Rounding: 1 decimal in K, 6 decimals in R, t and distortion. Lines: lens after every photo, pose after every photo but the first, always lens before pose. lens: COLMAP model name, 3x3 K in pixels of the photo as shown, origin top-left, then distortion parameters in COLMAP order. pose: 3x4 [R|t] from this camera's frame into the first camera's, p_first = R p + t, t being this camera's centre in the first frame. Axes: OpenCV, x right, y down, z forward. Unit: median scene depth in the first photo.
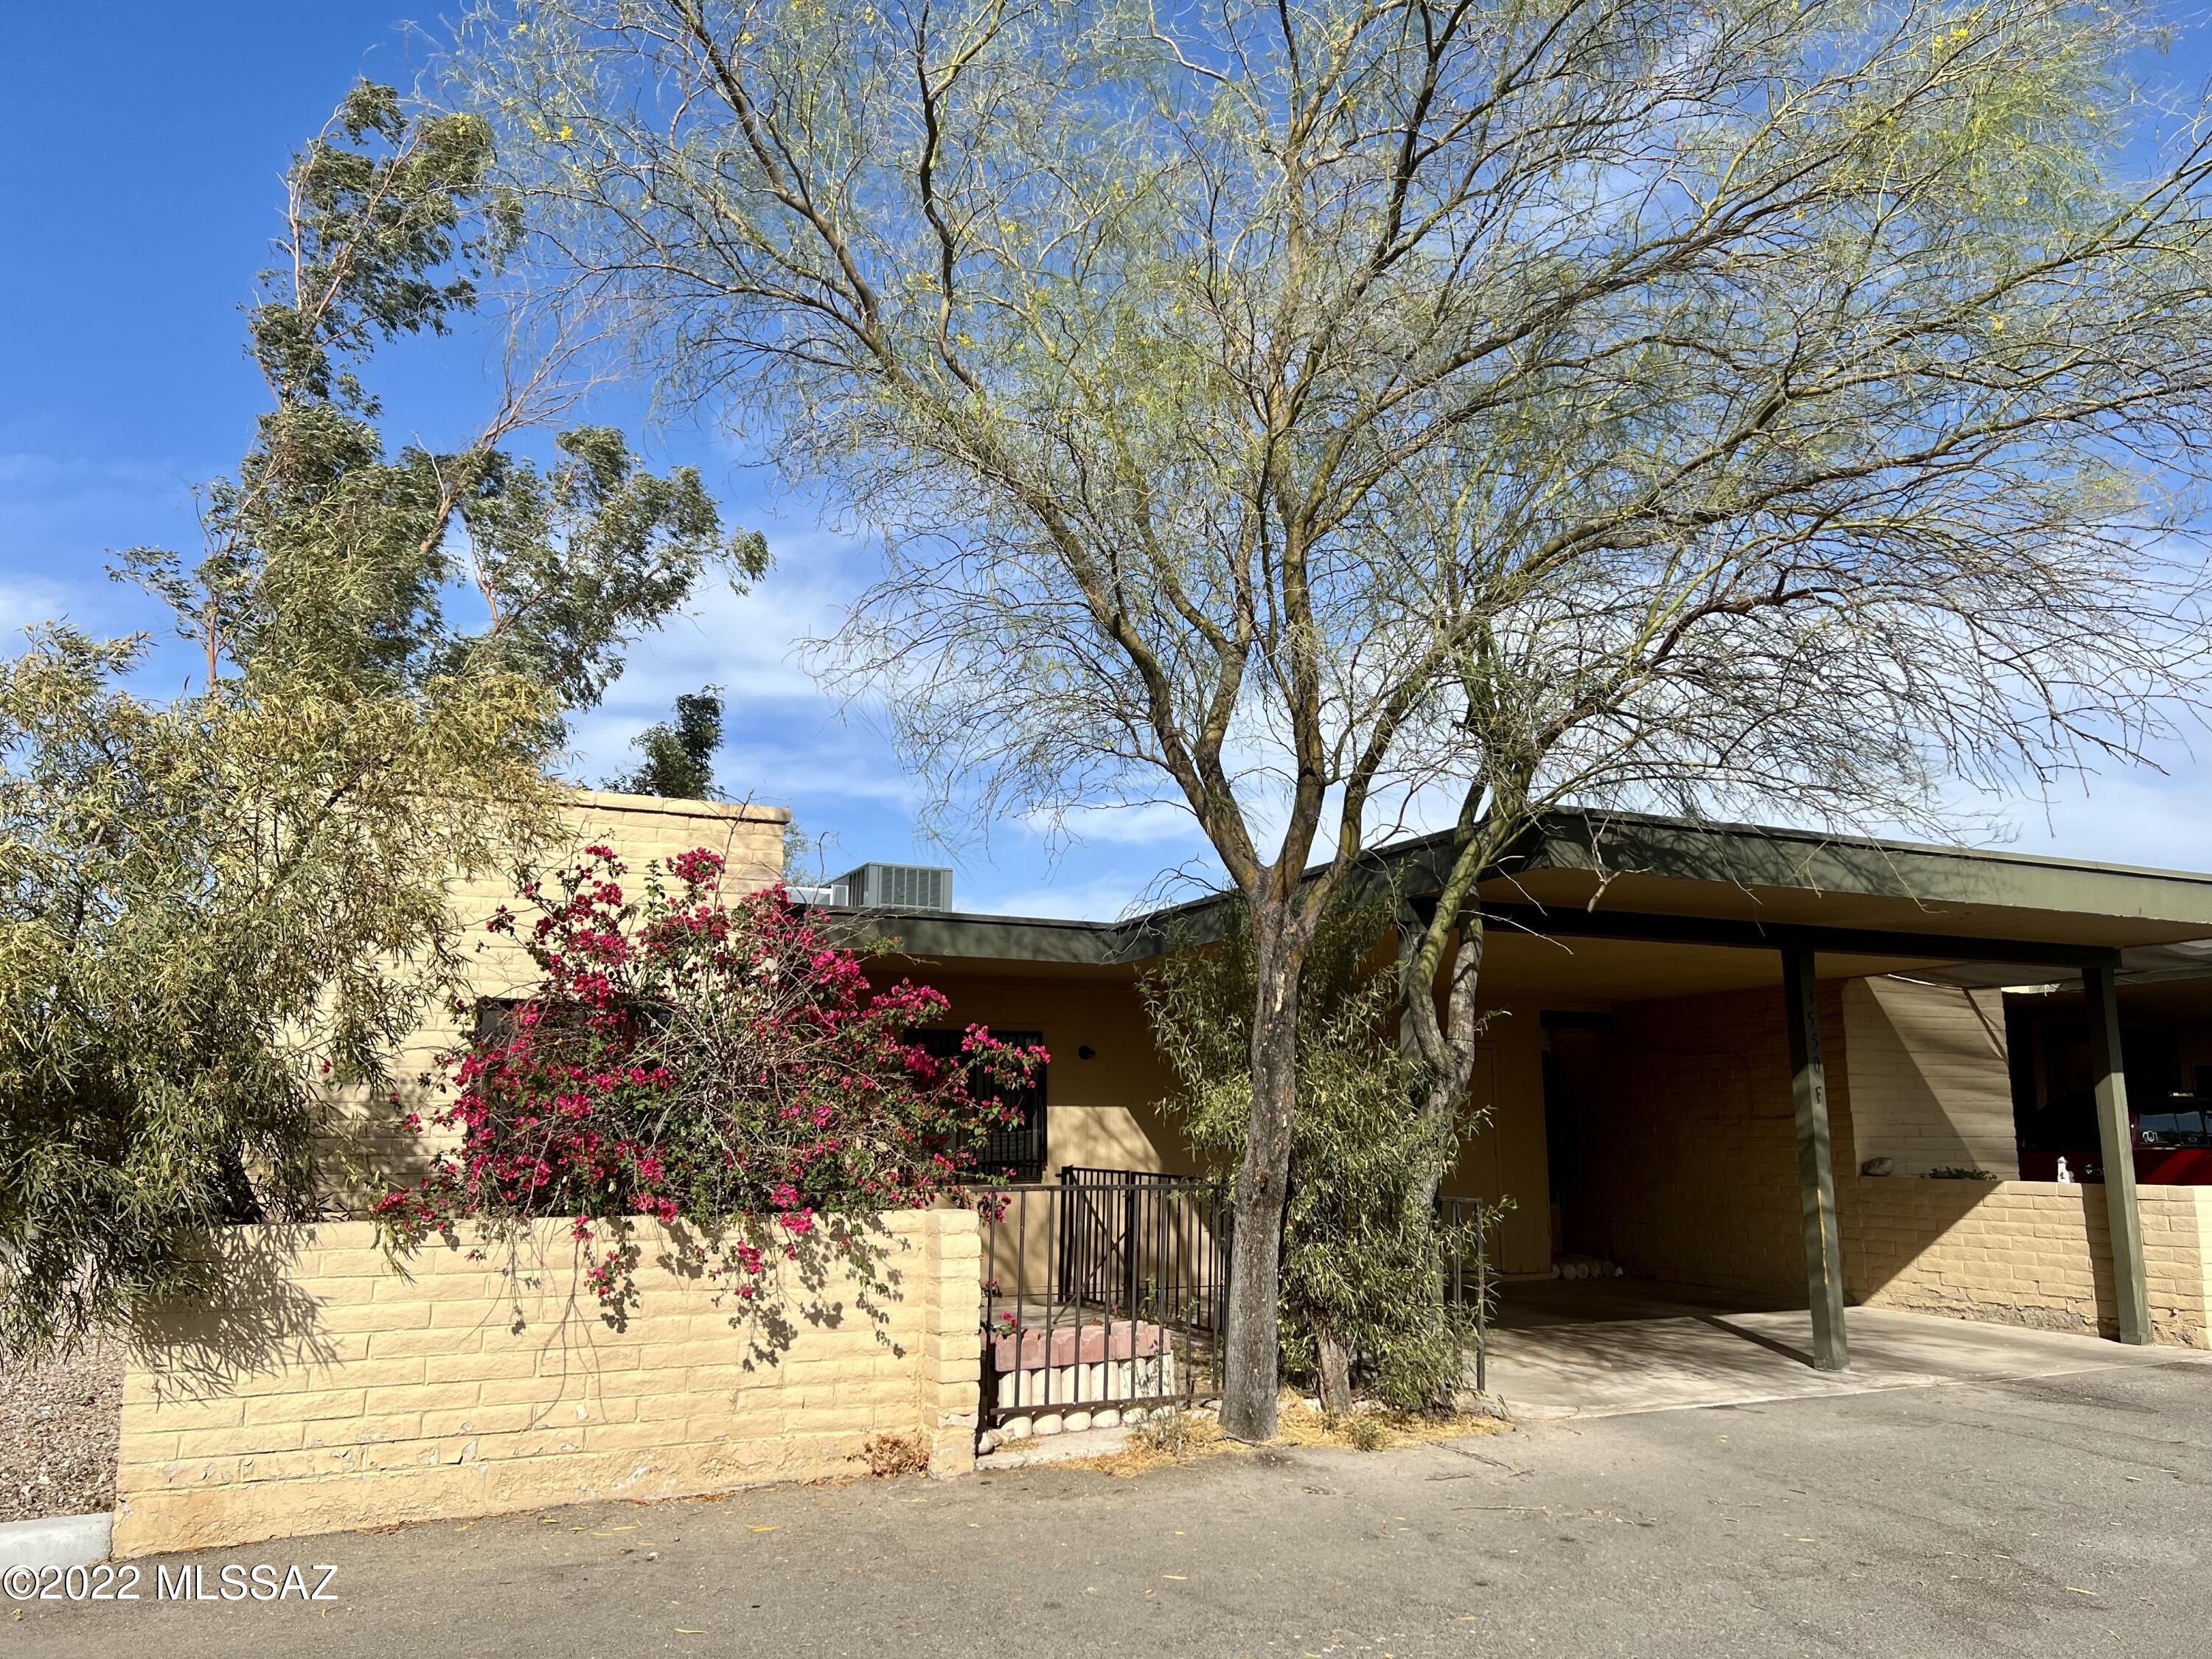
lens RADIAL K [[1668.2, 0, 1113.9], [0, 1668.2, 824.8], [0, 0, 1]] dist [0.018086, 0.006729]
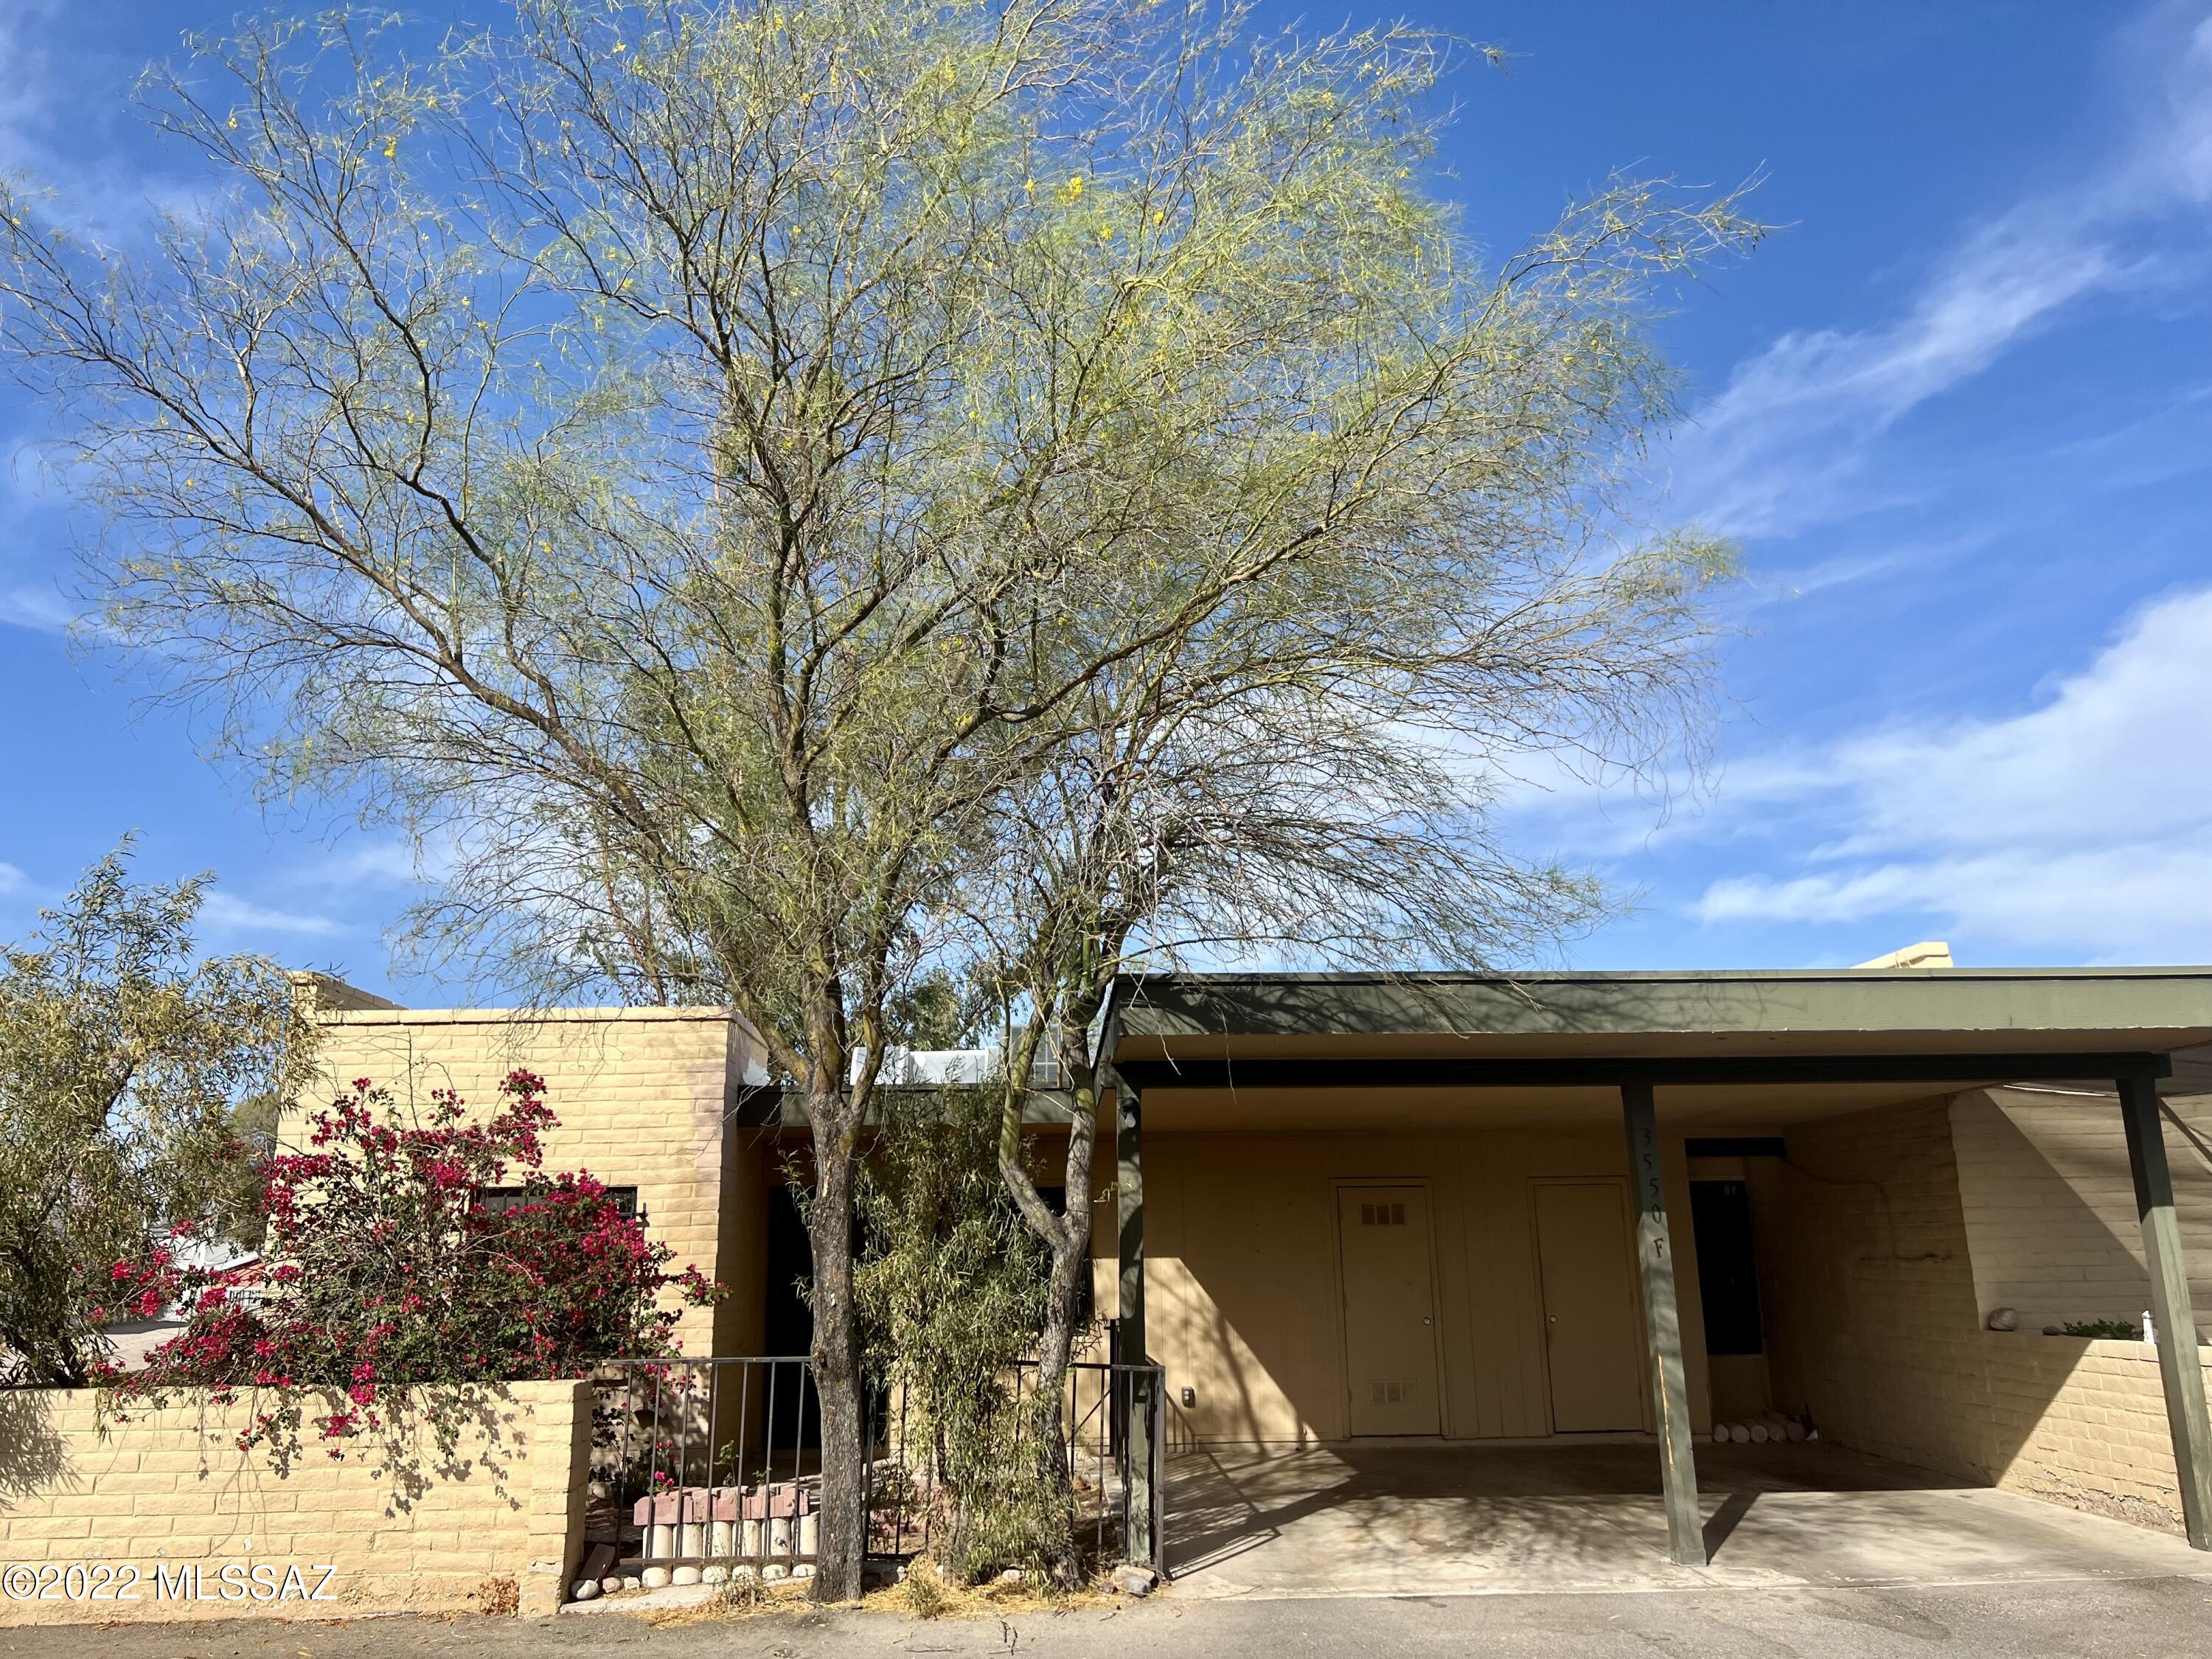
lens RADIAL K [[1670.8, 0, 1112.3], [0, 1670.8, 838.9], [0, 0, 1]] dist [0.059092, -0.066219]
pose [[0.914831, -0.109894, -0.388596, 0.766781], [0.087456, 0.993339, -0.075025, -0.020915], [0.394252, 0.034651, 0.918349, 0.068162]]
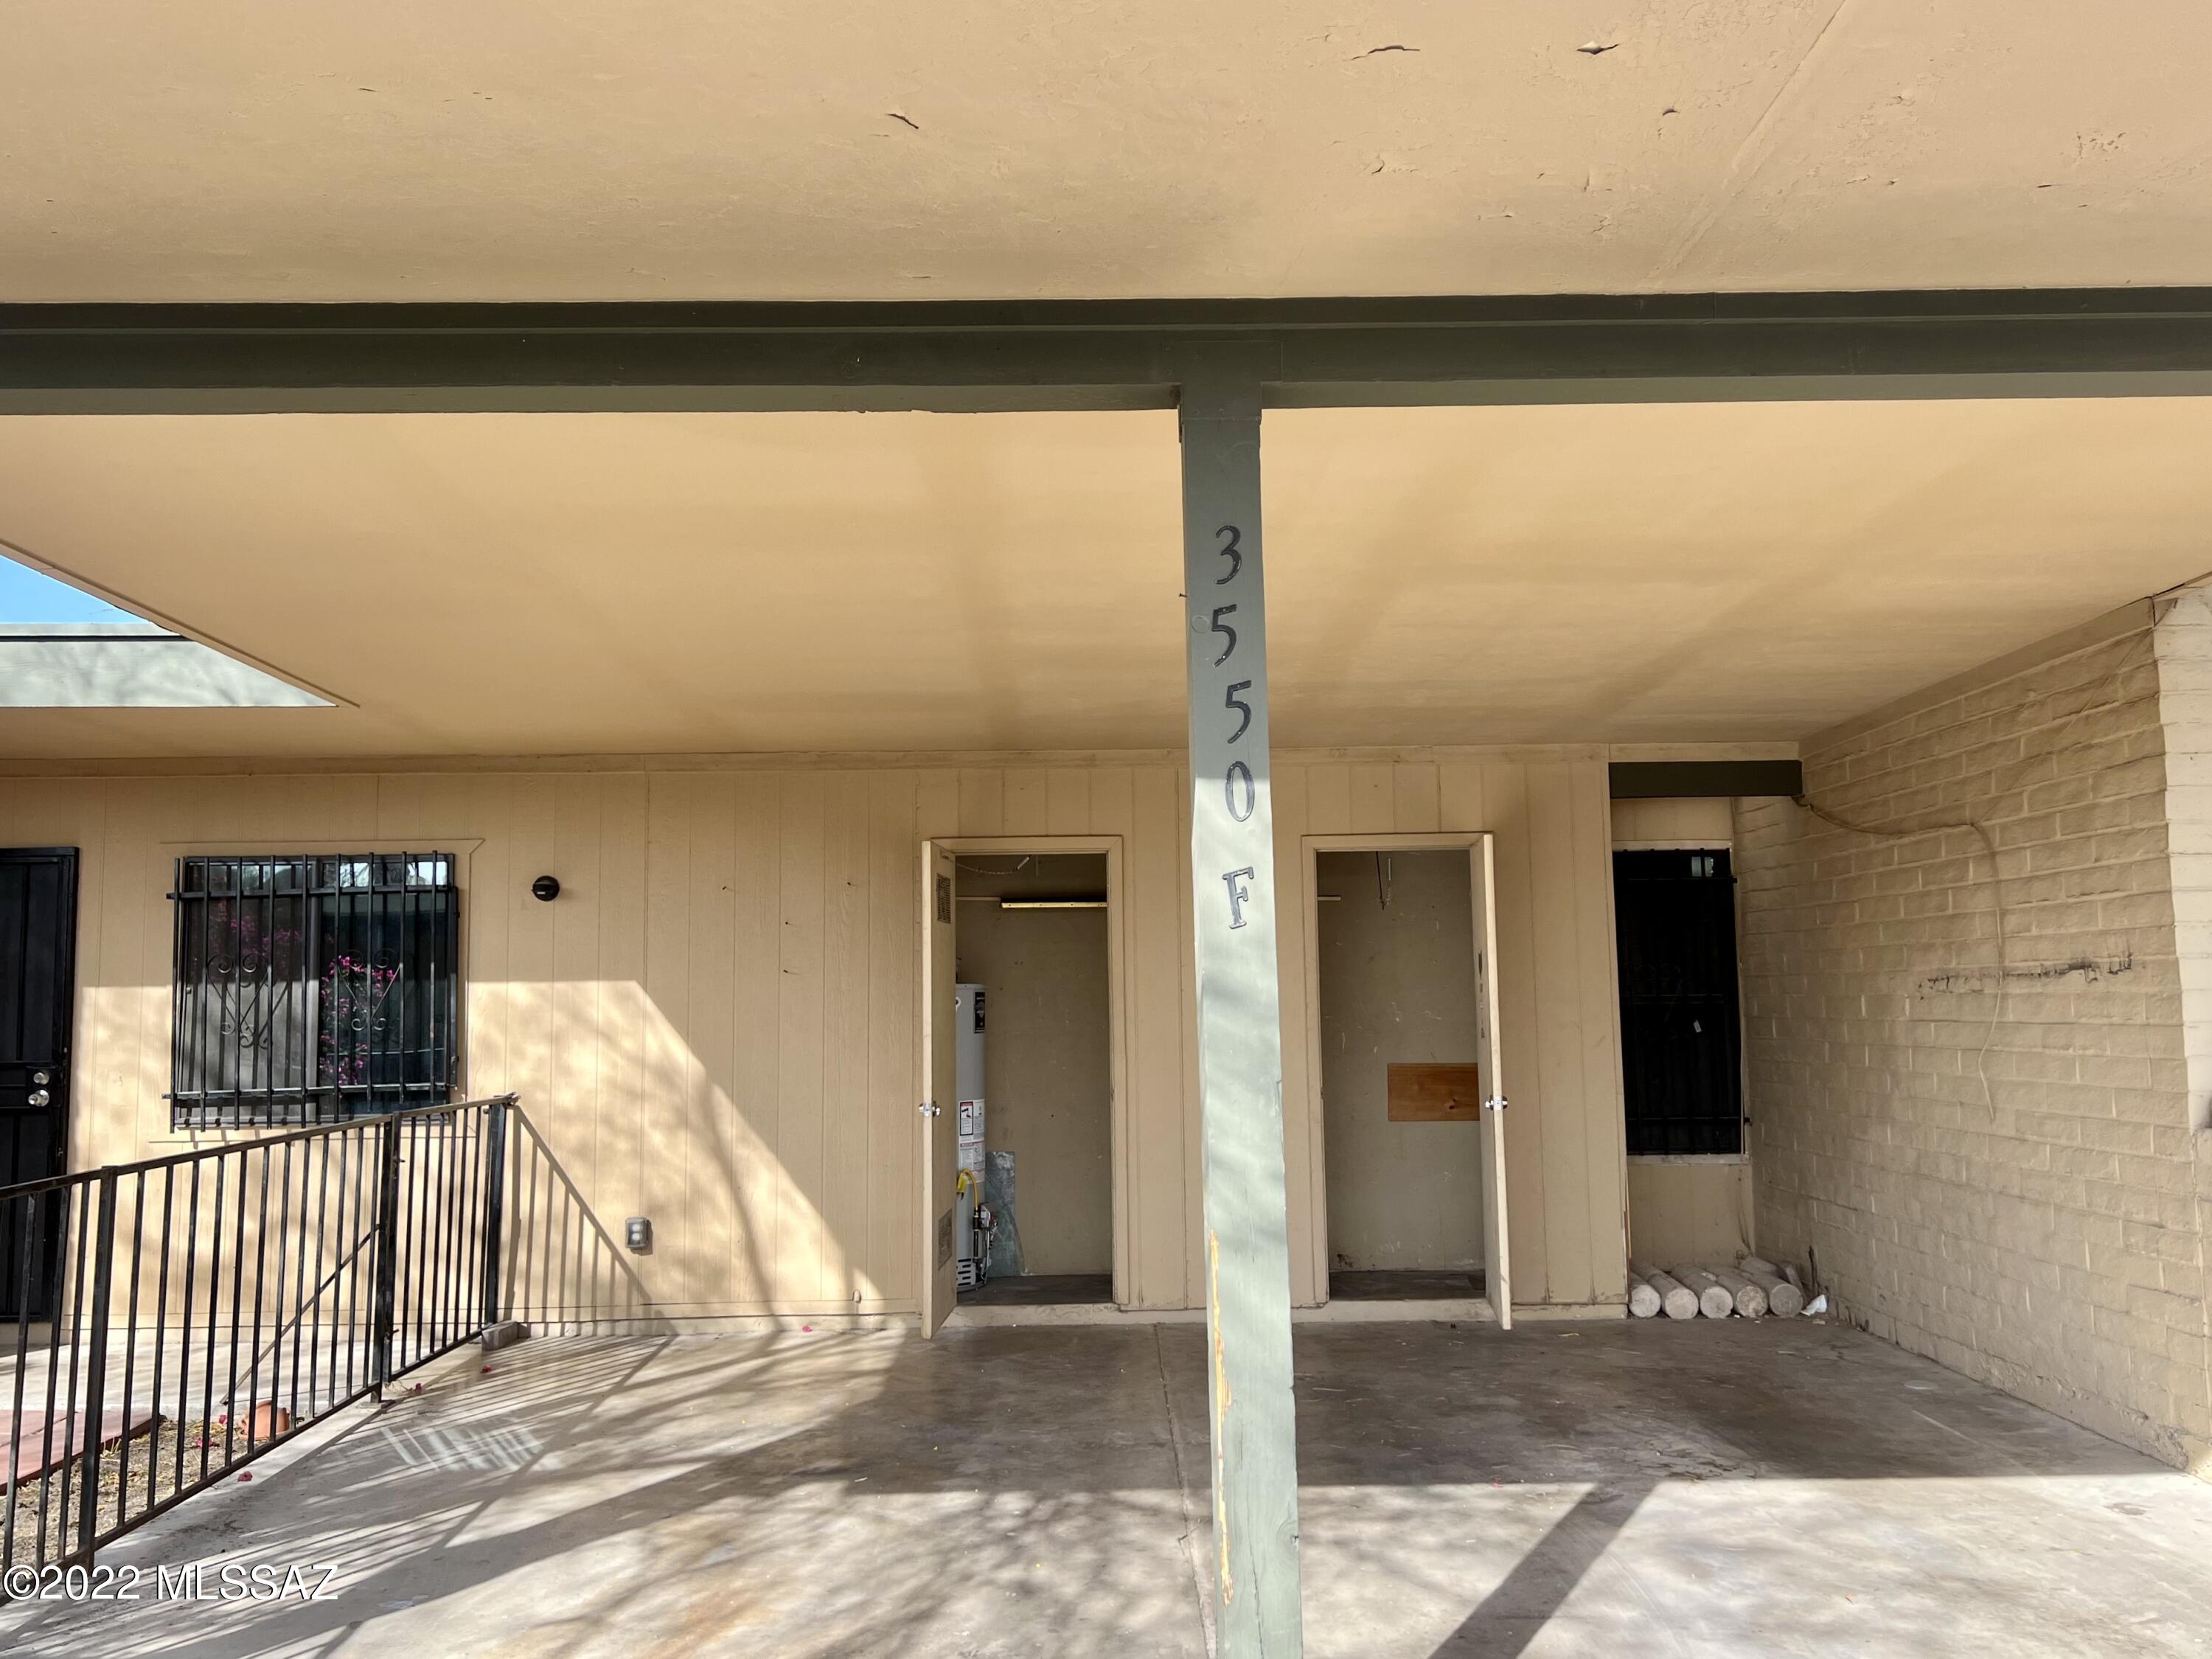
lens RADIAL K [[1780.4, 0, 1103.5], [0, 1780.4, 852.5], [0, 0, 1]] dist [-0.007452, -0.003629]
pose [[0.900094, -0.046418, -0.433215, 0.764707], [0.086995, 0.993434, 0.074307, 0.191125], [0.426921, -0.104571, 0.898222, 1.065552]]
